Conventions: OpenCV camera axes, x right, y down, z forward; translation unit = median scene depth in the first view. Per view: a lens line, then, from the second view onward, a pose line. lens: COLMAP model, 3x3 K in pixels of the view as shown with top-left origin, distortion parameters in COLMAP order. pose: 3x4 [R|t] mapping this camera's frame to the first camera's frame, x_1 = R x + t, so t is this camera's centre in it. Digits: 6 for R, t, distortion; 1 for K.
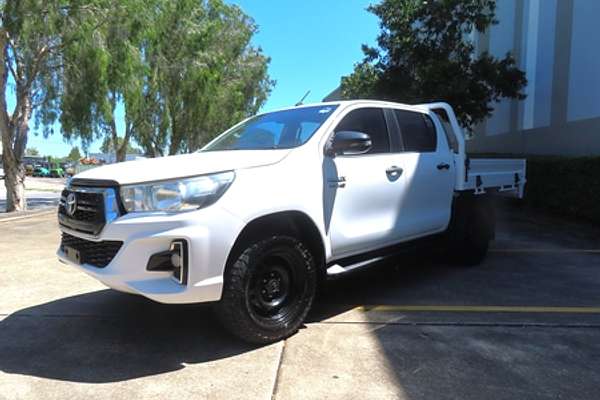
lens RADIAL K [[429.8, 0, 300.0], [0, 429.8, 200.0], [0, 0, 1]] dist [0.004079, -0.002682]
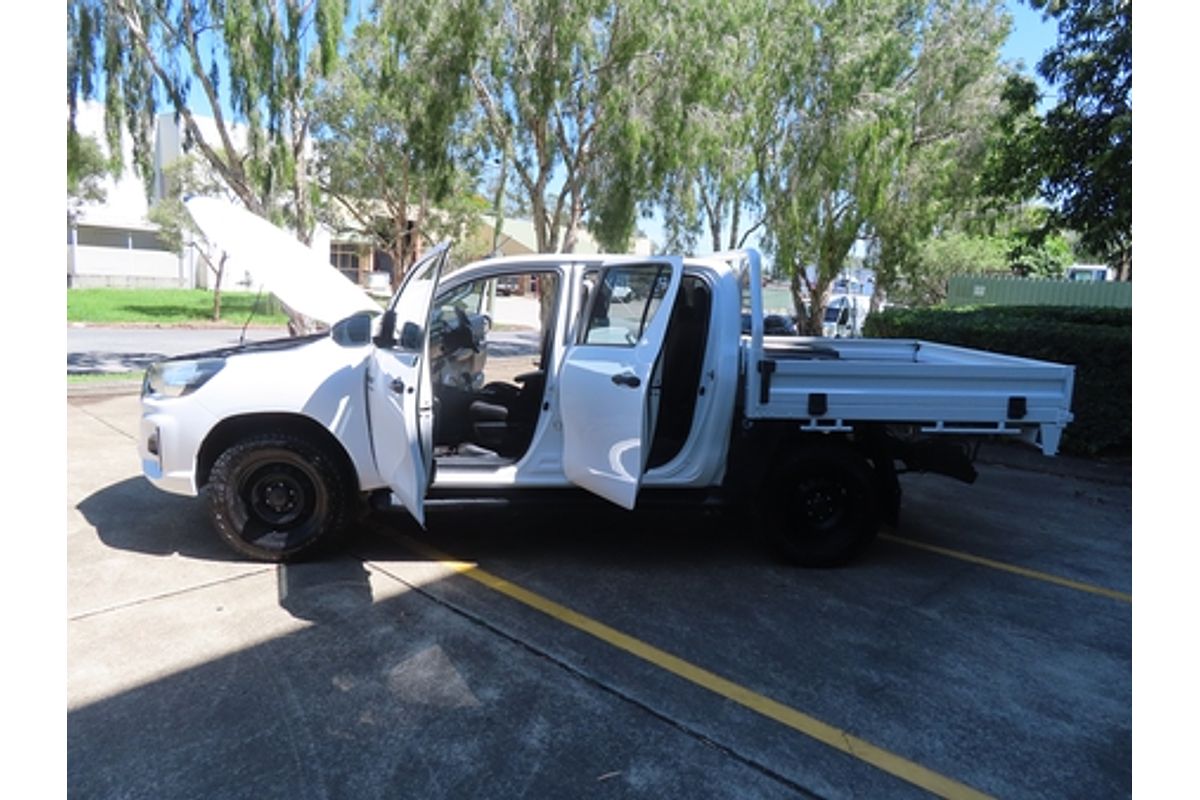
lens RADIAL K [[770.4, 0, 600.0], [0, 770.4, 400.0], [0, 0, 1]] dist [-0.013158, -0.000133]
pose [[0.760747, 0.134643, -0.634930, 0.387020], [-0.091410, 0.990722, 0.100569, -0.056997], [0.642580, -0.018469, 0.765996, 0.074498]]
